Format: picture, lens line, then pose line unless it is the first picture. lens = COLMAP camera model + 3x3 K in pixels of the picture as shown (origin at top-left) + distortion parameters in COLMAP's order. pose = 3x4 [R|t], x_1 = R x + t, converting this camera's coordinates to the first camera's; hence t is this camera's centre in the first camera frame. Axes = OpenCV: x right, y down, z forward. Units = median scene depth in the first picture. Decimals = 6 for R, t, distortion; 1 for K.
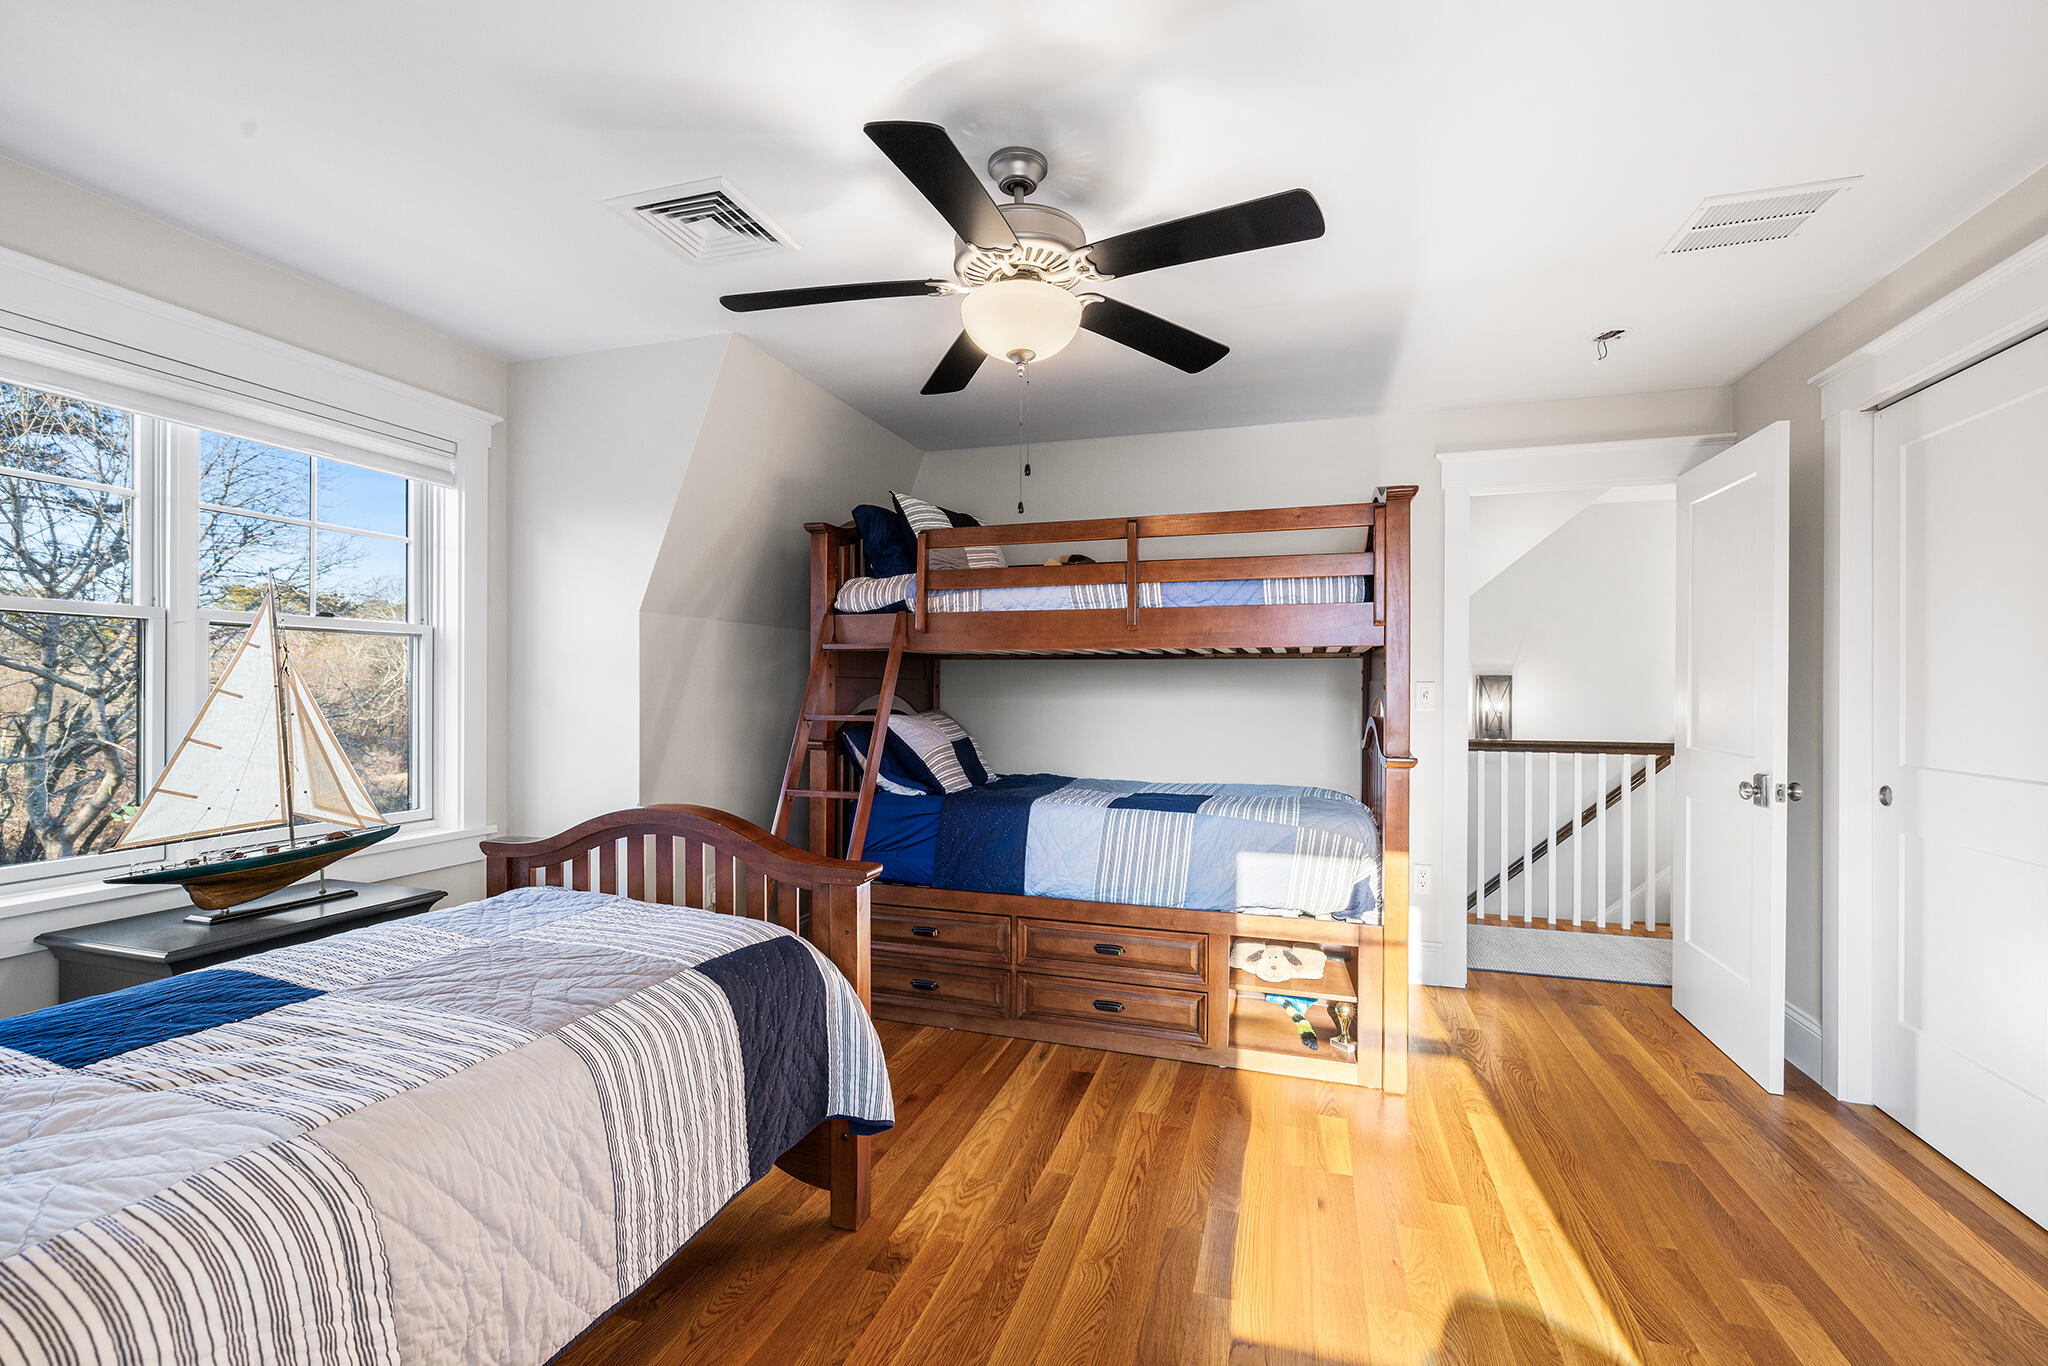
lens RADIAL K [[870.3, 0, 1021.1], [0, 870.3, 676.9], [0, 0, 1]] dist [0.001753, -0.000041]
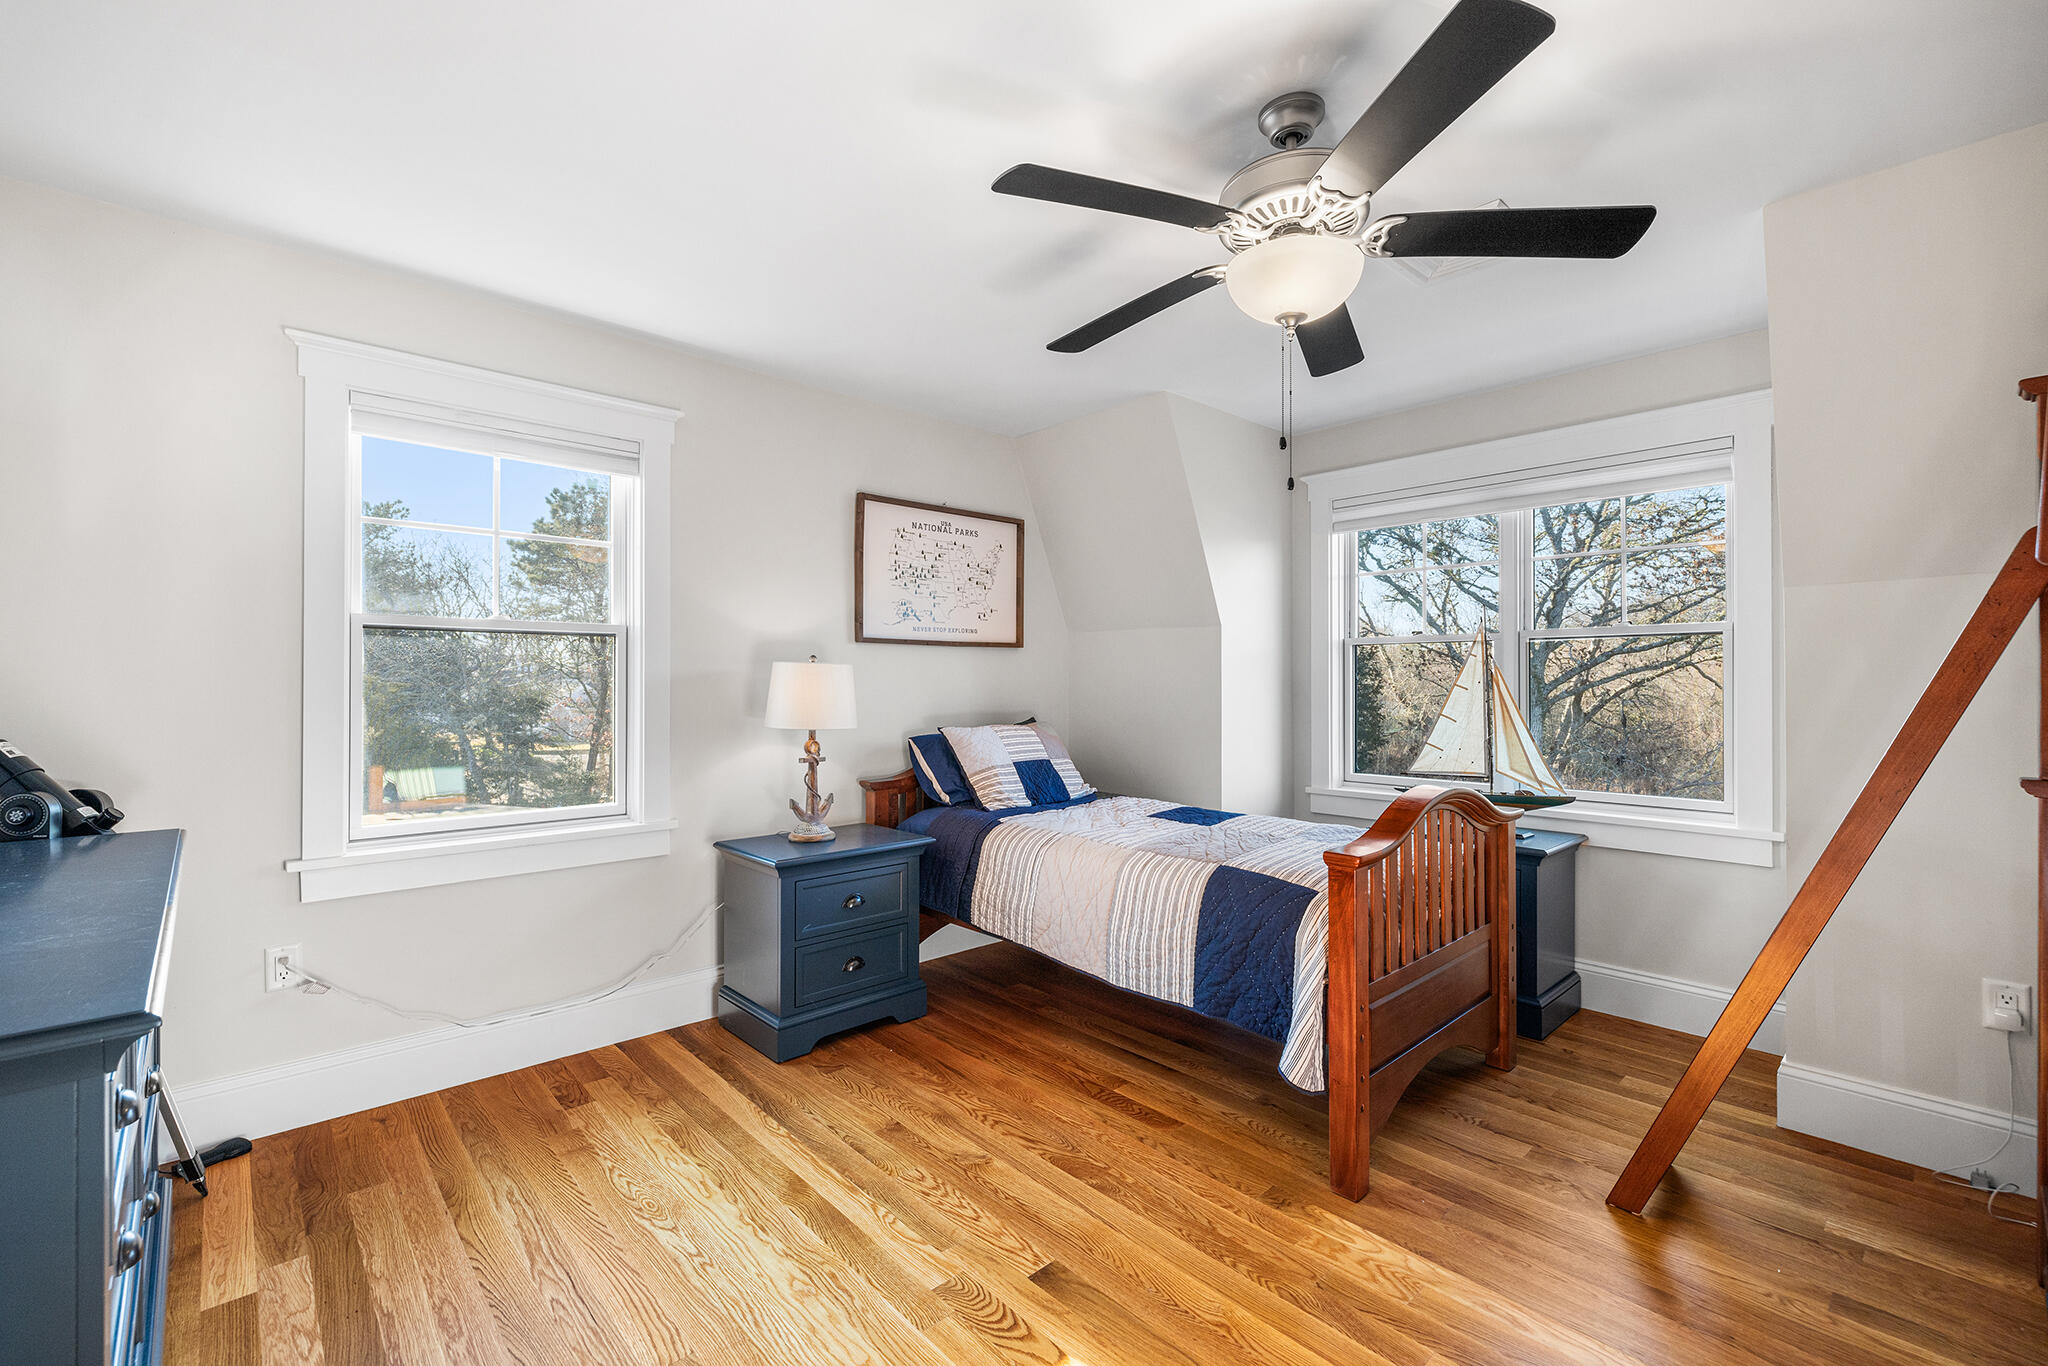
lens RADIAL K [[870.3, 0, 1021.1], [0, 870.3, 676.9], [0, 0, 1]] dist [0.001753, -0.000041]
pose [[-0.489361, -0.004275, -0.872071, 0.910339], [-0.000349, 0.999989, -0.004706, 0.012061], [0.872081, -0.001999, -0.489357, 1.166709]]
